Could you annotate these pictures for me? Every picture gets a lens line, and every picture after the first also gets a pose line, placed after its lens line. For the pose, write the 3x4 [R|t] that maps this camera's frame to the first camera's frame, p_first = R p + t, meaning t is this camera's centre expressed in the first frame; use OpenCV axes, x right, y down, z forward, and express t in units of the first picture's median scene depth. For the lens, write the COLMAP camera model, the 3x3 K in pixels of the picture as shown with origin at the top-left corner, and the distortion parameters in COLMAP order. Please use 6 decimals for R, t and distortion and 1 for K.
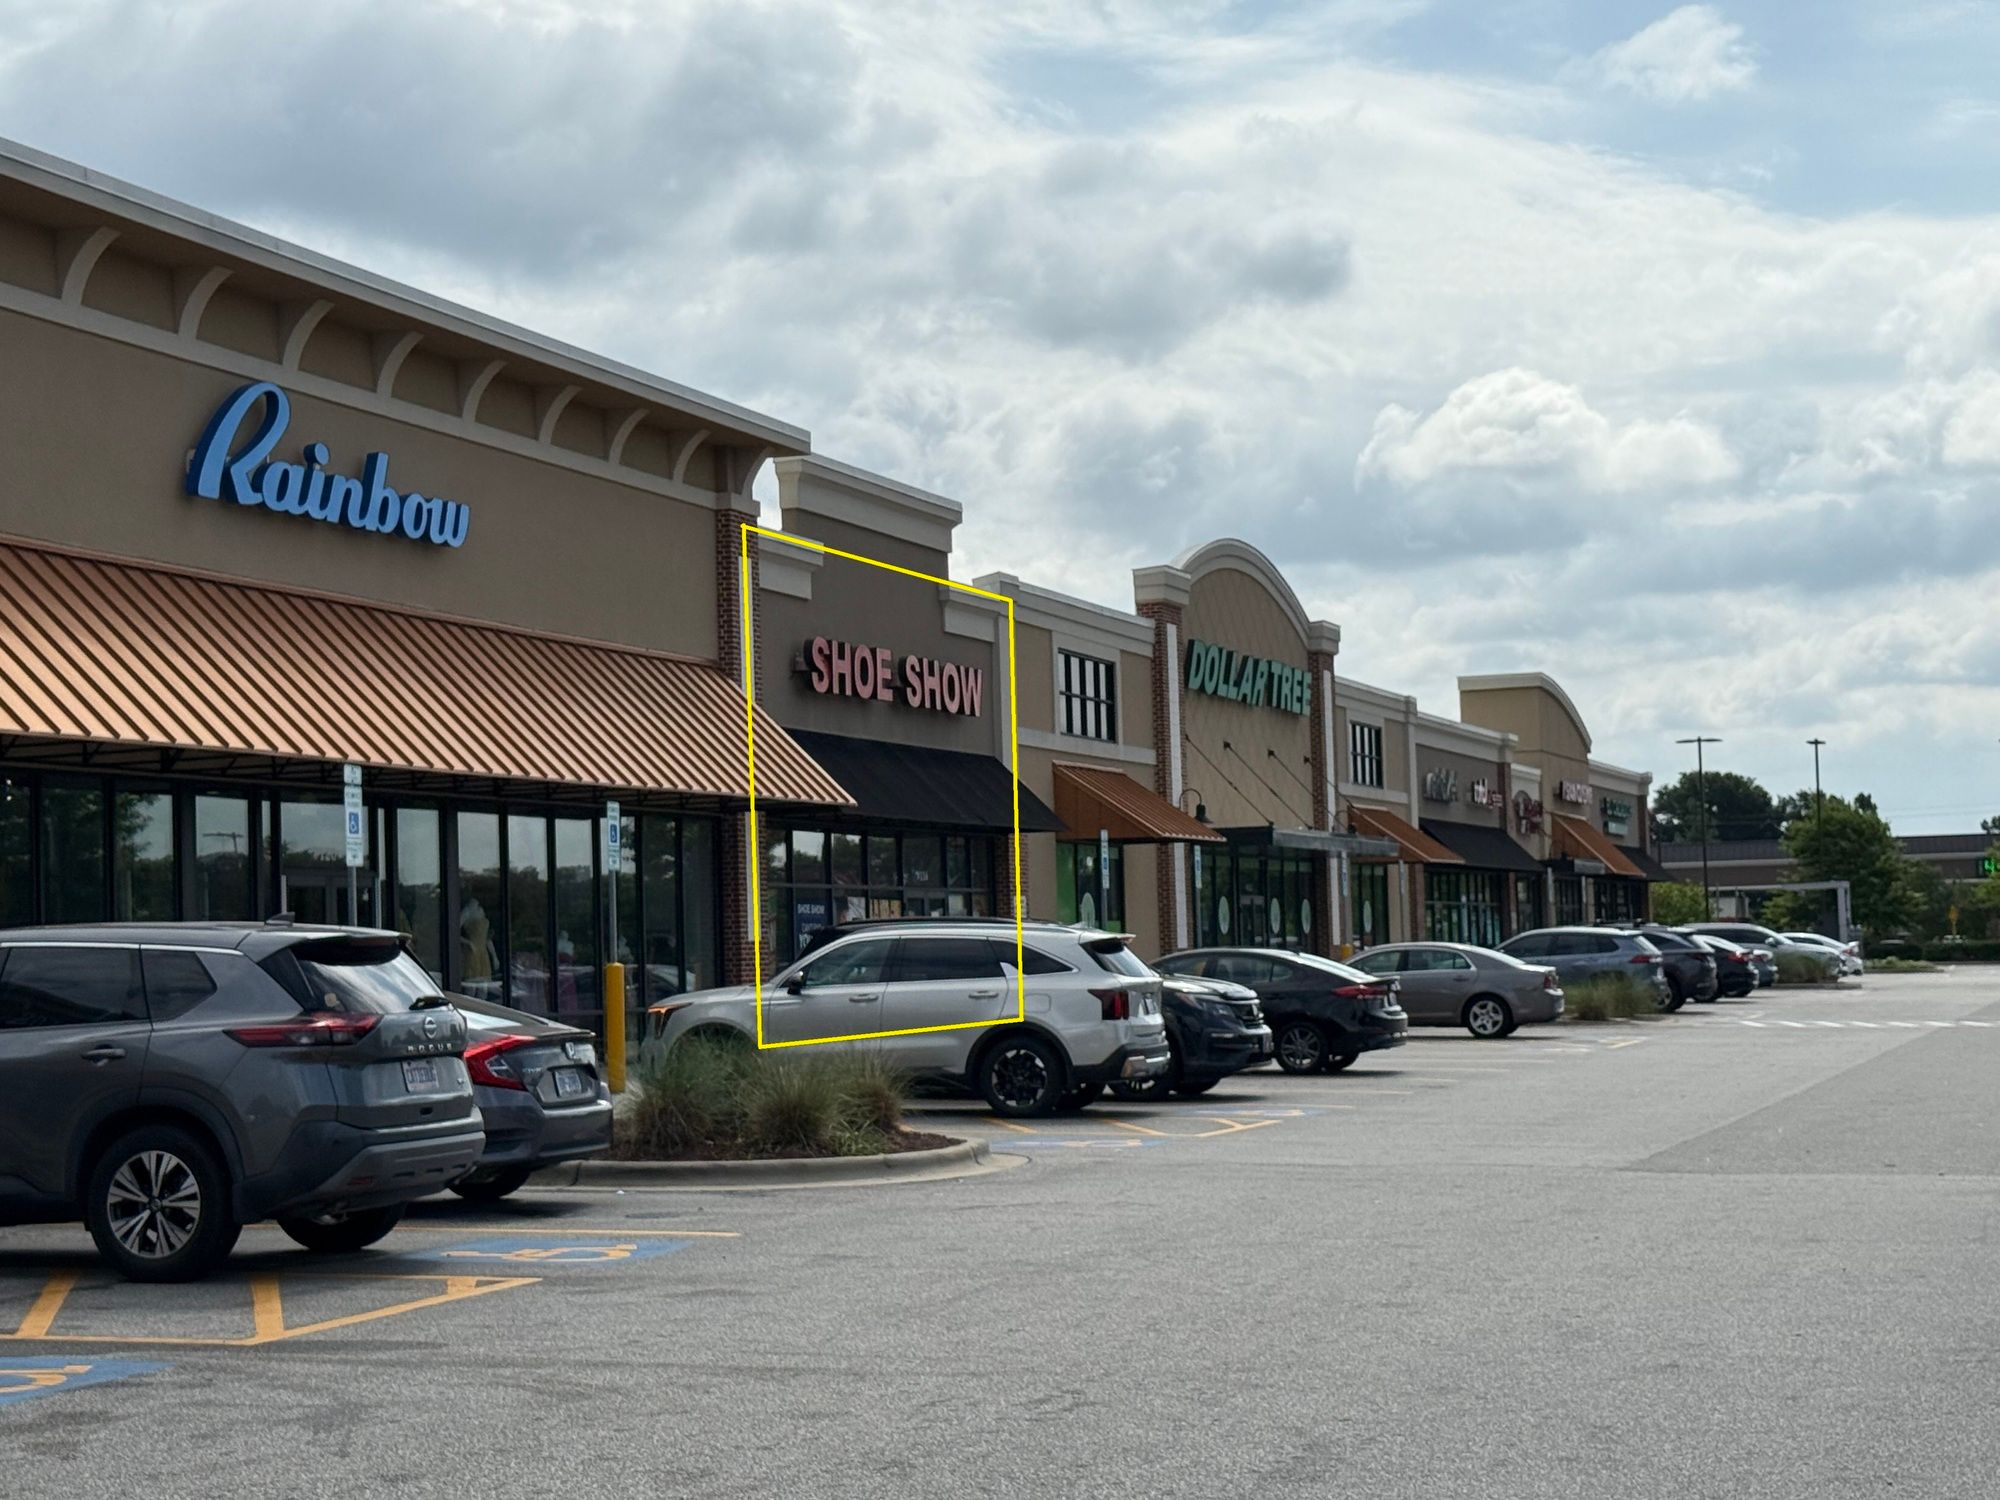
lens RADIAL K [[3381.0, 0, 1000.1], [0, 3381.0, 750.2], [0, 0, 1]] dist [0.000286, 0.000000]
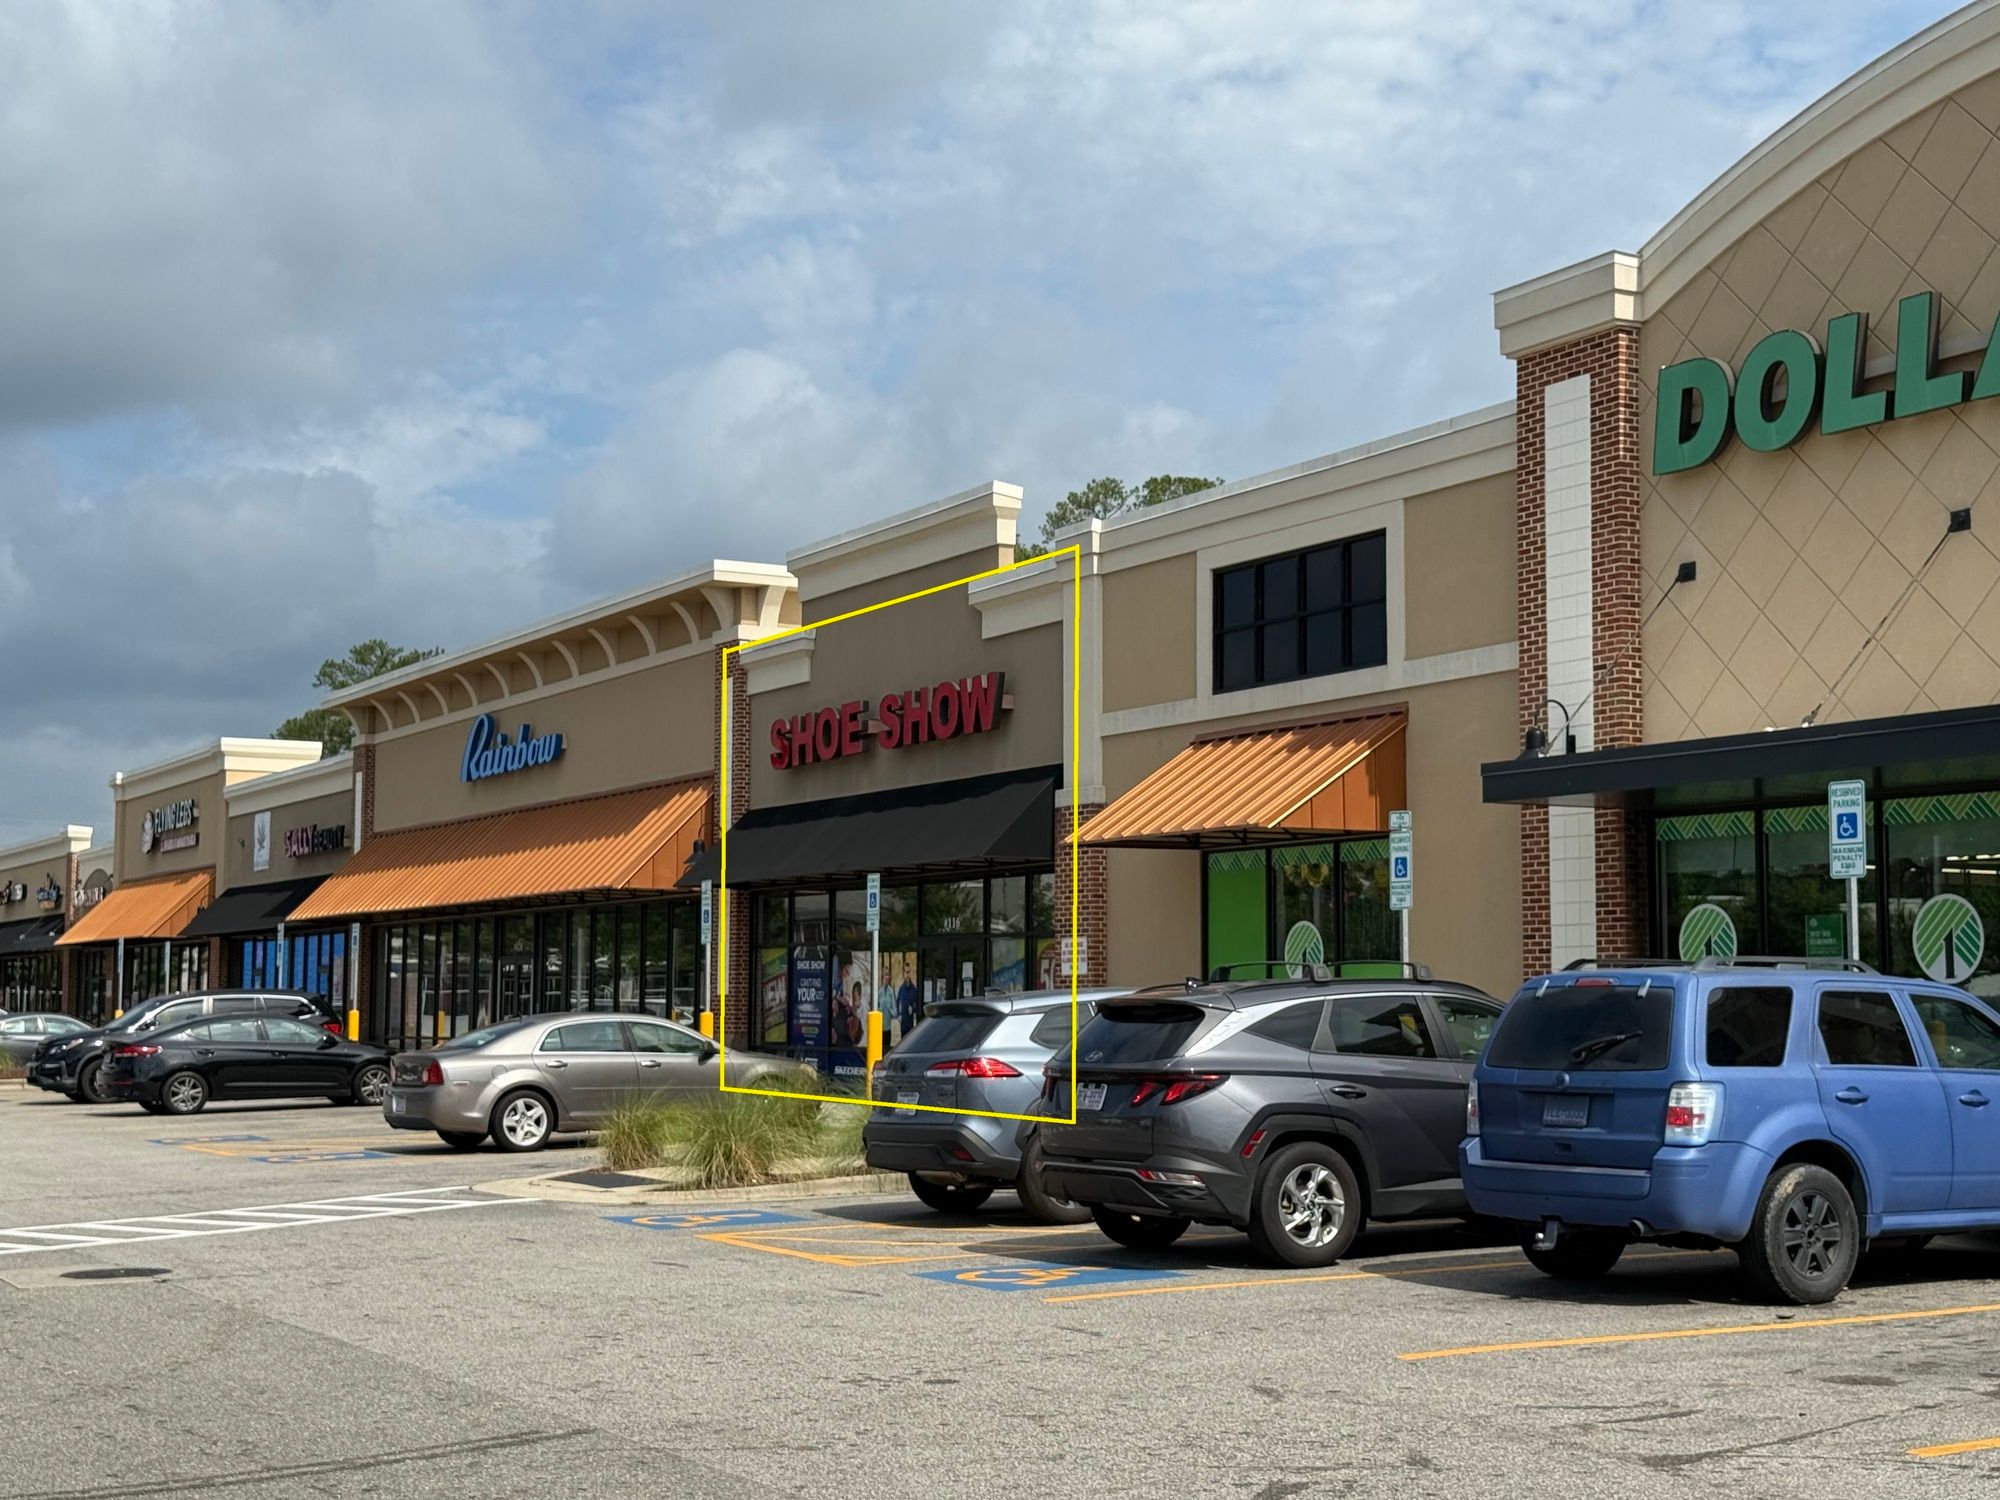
lens RADIAL K [[2783.7, 0, 1000.5], [0, 2783.7, 749.5], [0, 0, 1]] dist [0.011169, 0.000000]
pose [[-0.662160, -0.034922, -0.748549, 0.562668], [0.068261, 0.991950, -0.106660, 0.075910], [0.746247, -0.121723, -0.654445, 1.597059]]
